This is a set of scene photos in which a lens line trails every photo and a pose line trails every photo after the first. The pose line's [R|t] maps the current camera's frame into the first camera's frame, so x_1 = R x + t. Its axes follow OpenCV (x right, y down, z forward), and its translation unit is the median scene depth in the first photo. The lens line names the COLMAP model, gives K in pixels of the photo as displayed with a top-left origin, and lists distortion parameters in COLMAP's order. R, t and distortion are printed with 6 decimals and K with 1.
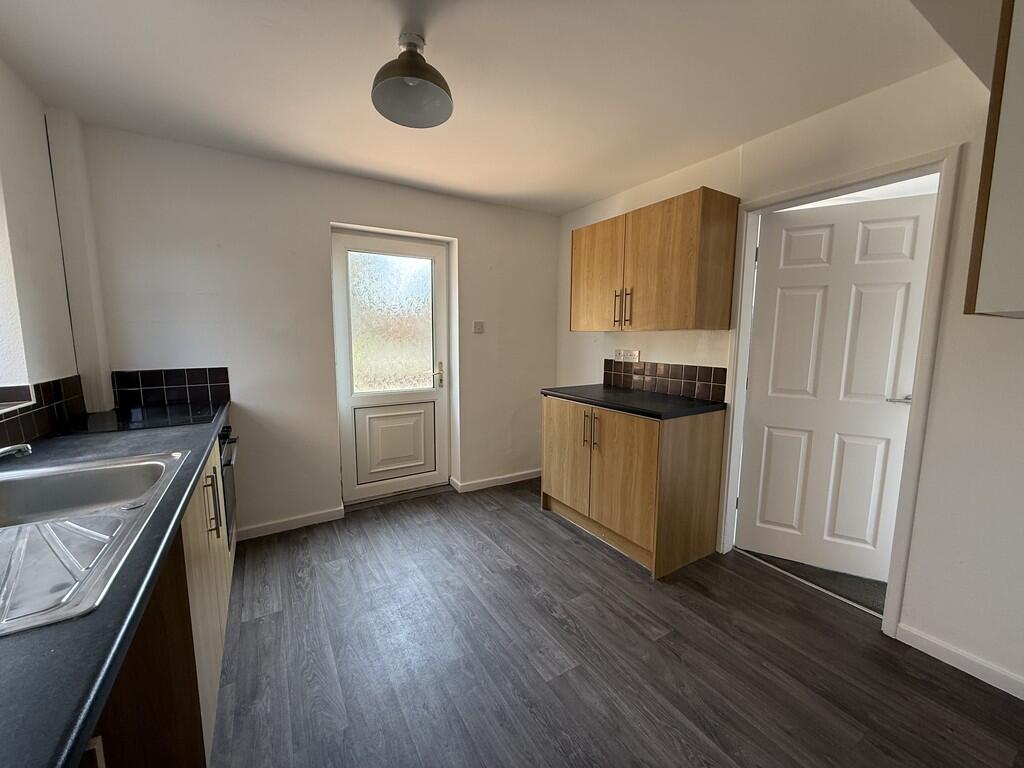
lens RADIAL K [[405.6, 0, 508.7], [0, 405.6, 387.1], [0, 0, 1]] dist [0.001972, 0.000164]
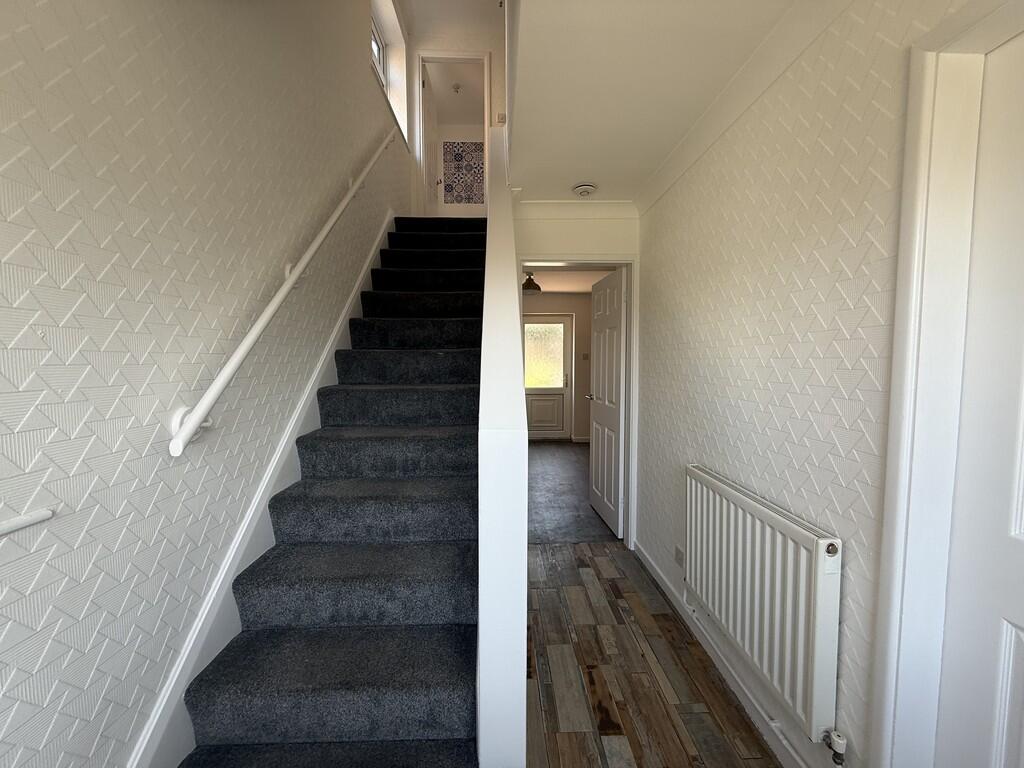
lens RADIAL K [[405.6, 0, 507.1], [0, 405.6, 384.3], [0, 0, 1]] dist [0.001972, 0.000164]
pose [[0.867719, 0.018878, -0.496697, 0.619521], [-0.051476, 0.997318, -0.052023, 0.116672], [0.494383, 0.070709, 0.866364, -0.940591]]
